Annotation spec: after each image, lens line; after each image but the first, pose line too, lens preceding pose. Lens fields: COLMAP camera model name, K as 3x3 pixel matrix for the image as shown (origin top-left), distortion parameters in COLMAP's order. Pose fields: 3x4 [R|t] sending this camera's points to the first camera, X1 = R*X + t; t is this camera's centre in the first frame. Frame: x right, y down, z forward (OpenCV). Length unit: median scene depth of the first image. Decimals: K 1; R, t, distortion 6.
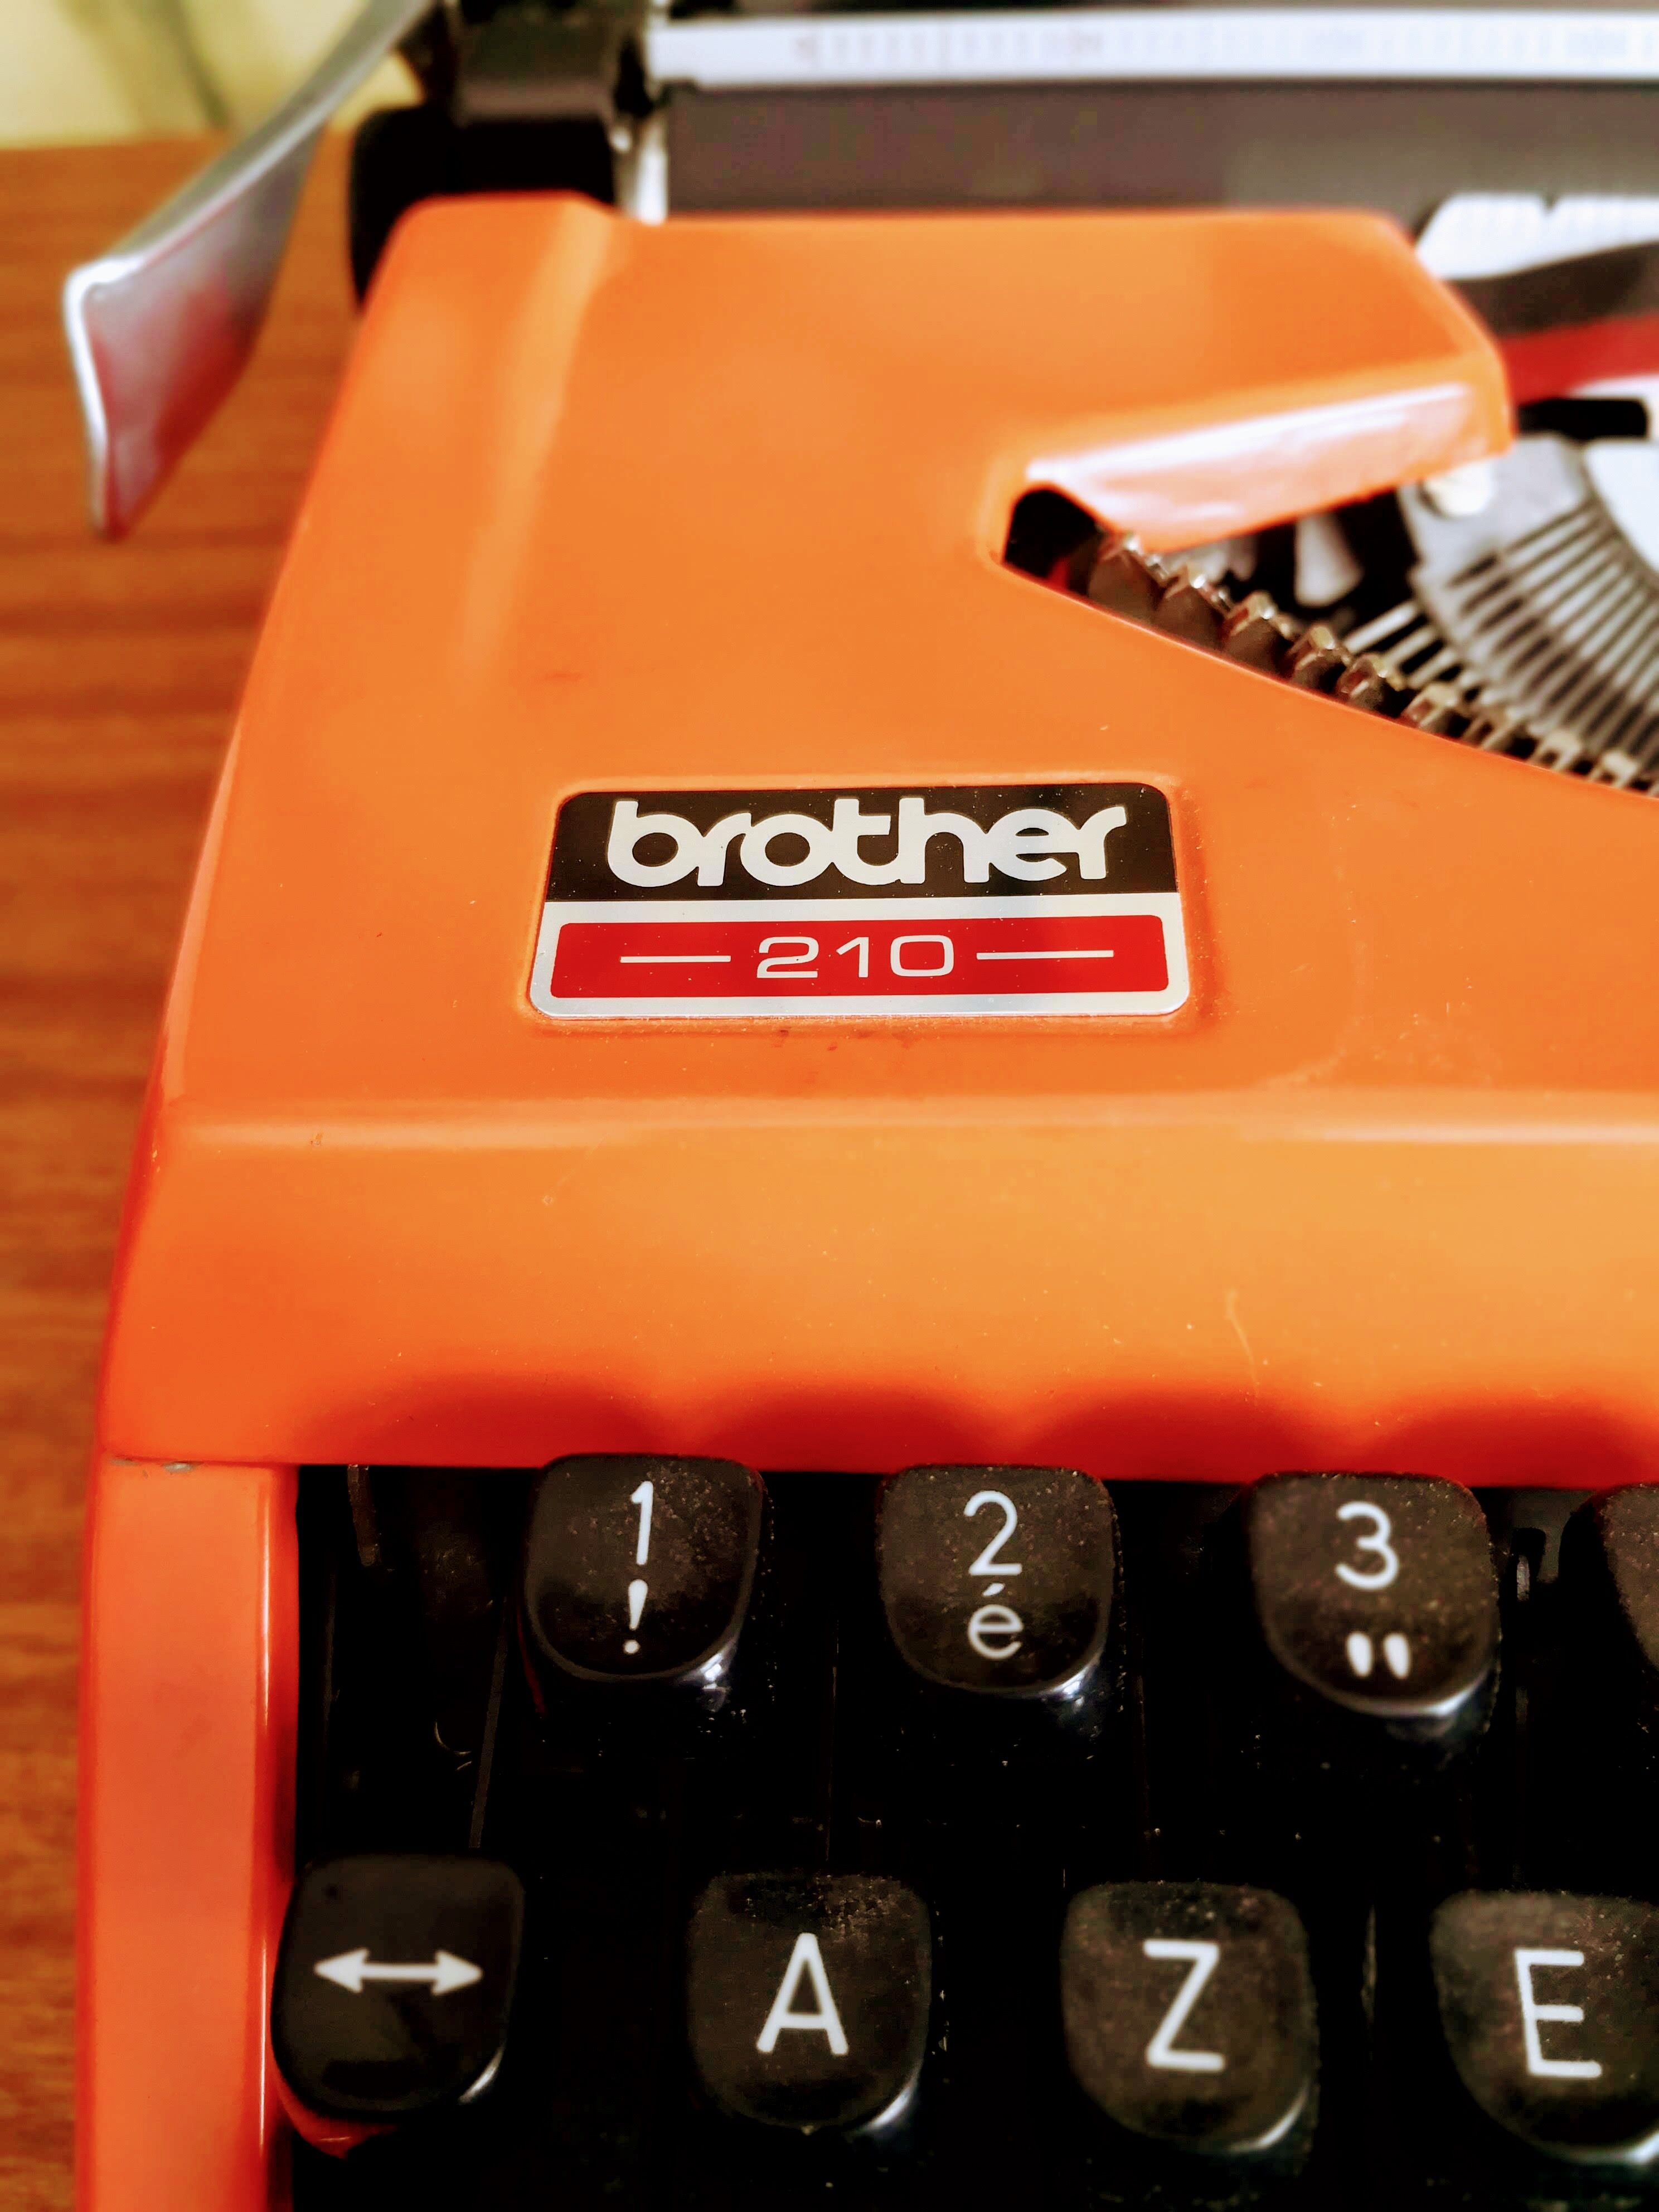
lens RADIAL K [[1895.1, 0, 837.5], [0, 1895.1, 1115.3], [0, 0, 1]] dist [-0.012782, -0.017628]
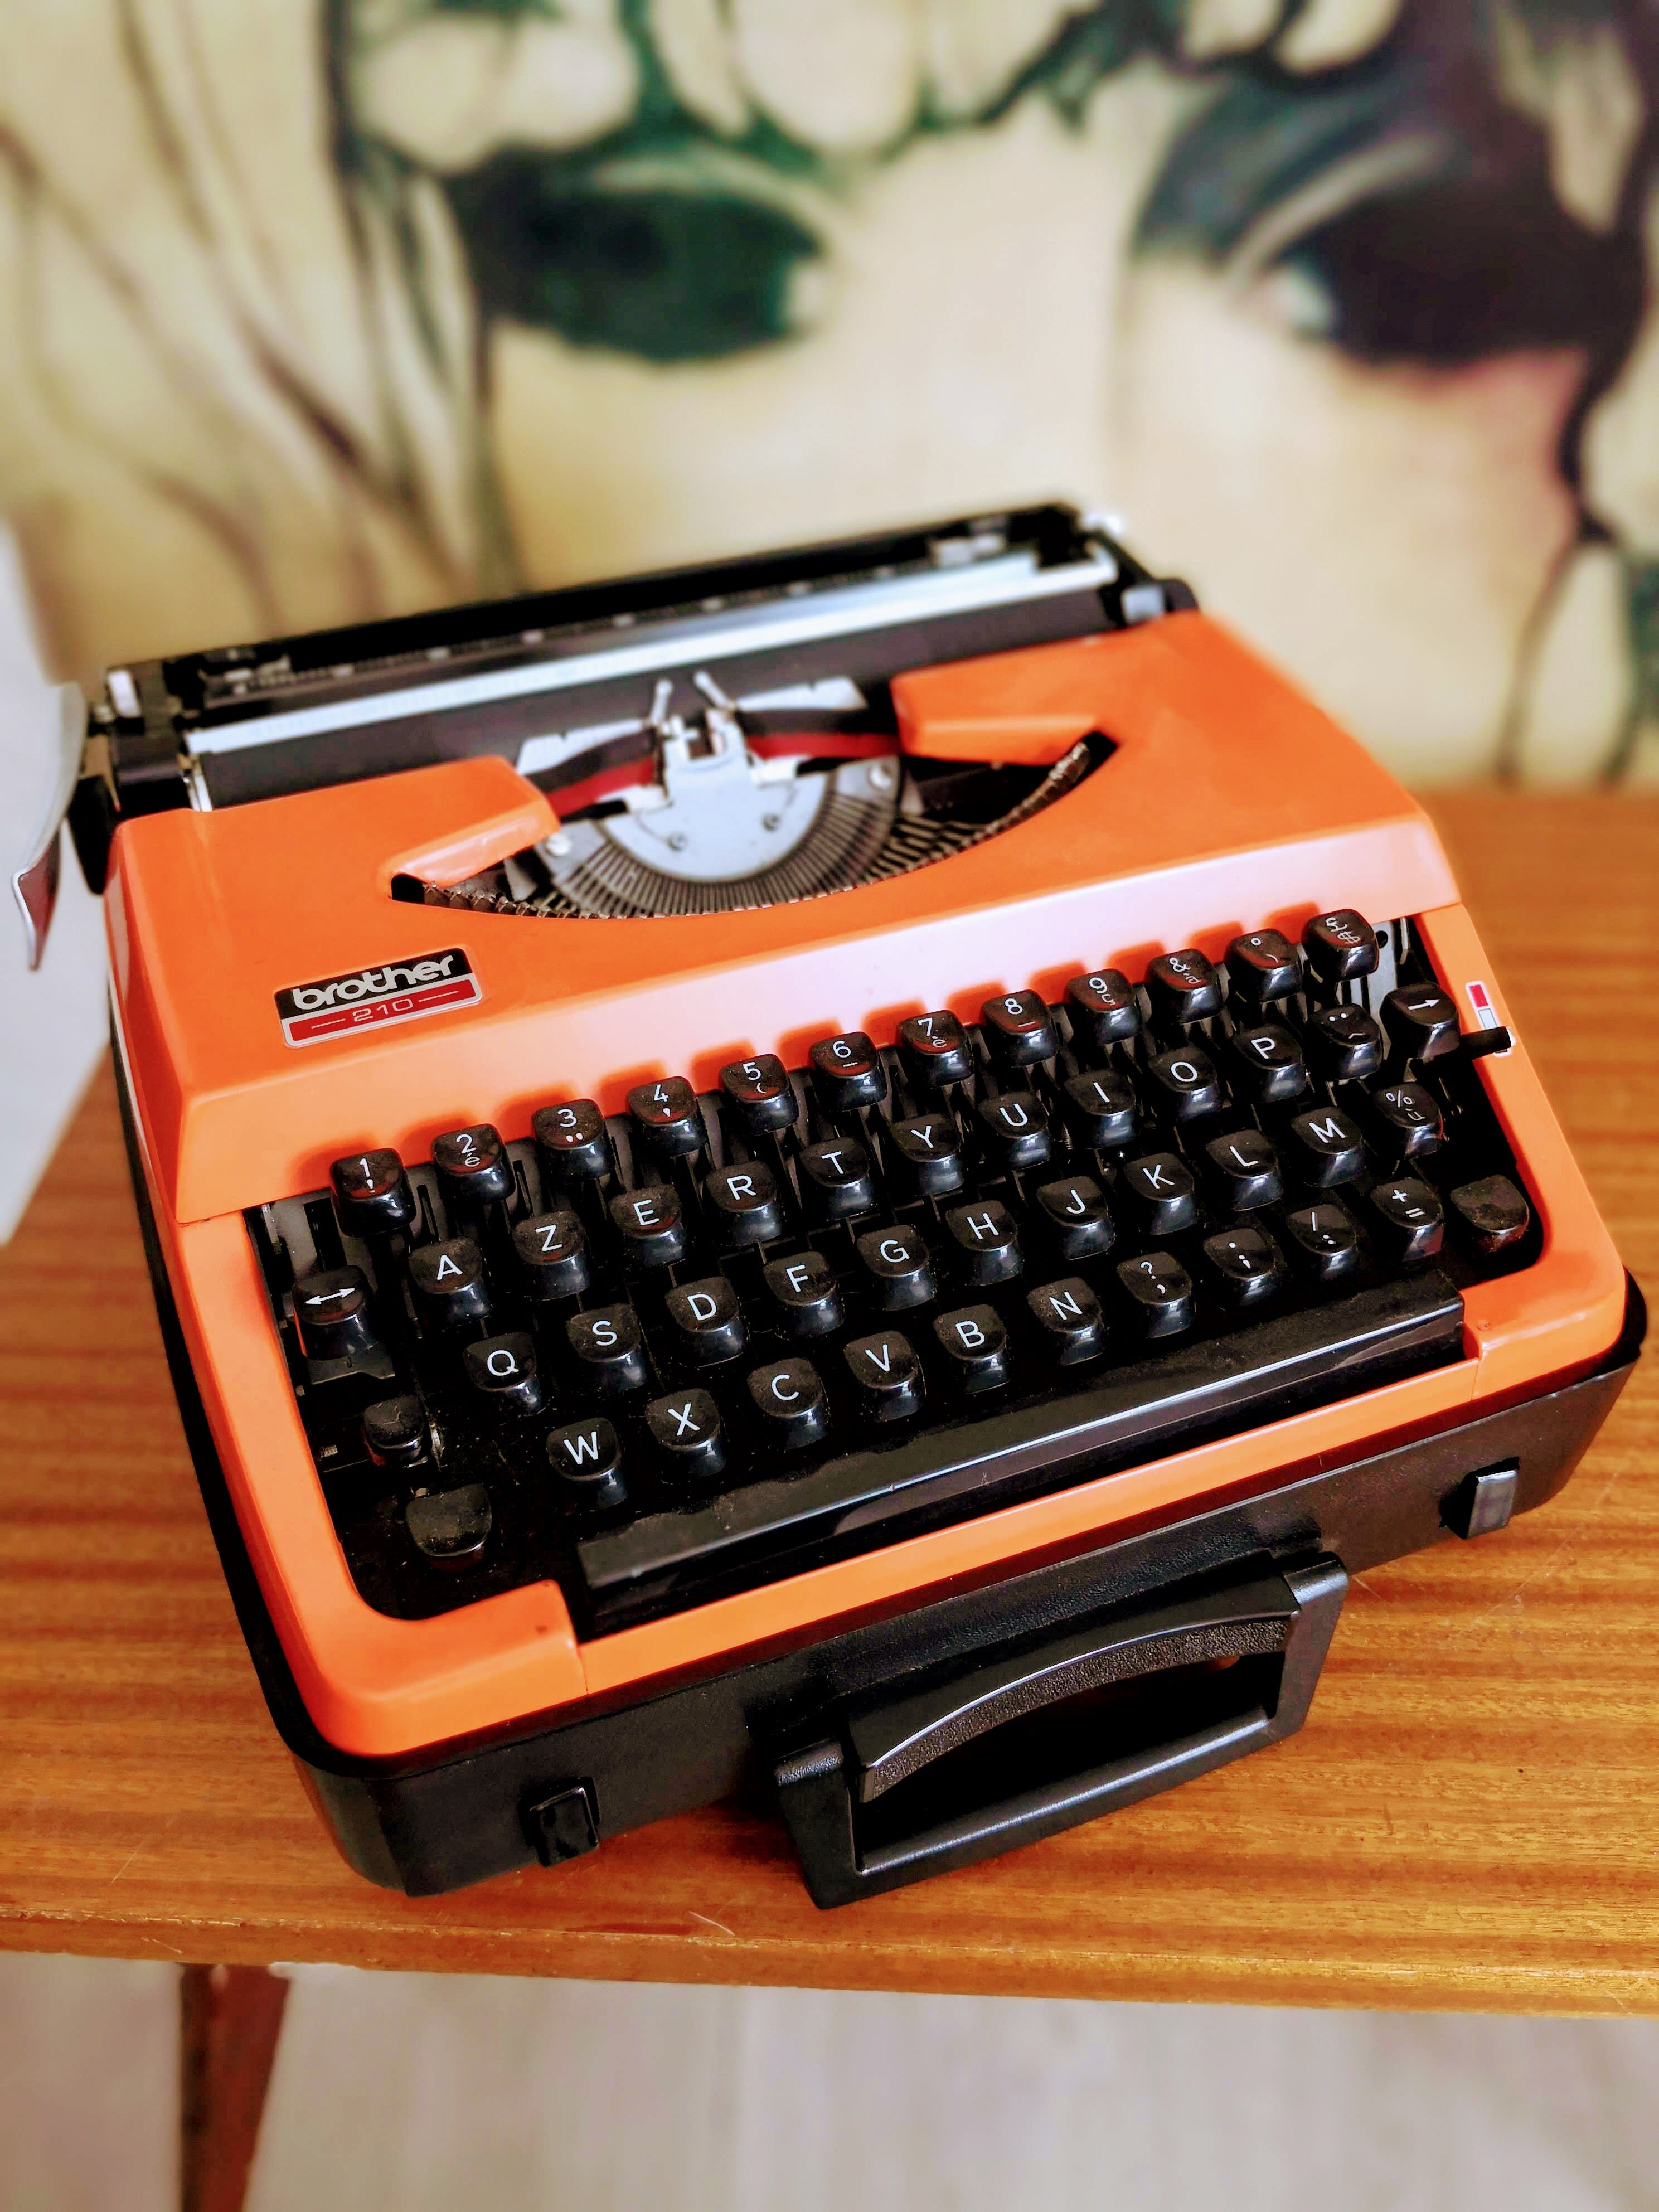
lens RADIAL K [[1895.1, 0, 837.0], [0, 1895.1, 1099.8], [0, 0, 1]] dist [-0.012782, -0.017628]
pose [[0.920383, -0.237401, 0.310701, -0.309400], [0.298404, 0.939934, -0.165768, 0.809034], [-0.252685, 0.245285, 0.935941, -2.155563]]
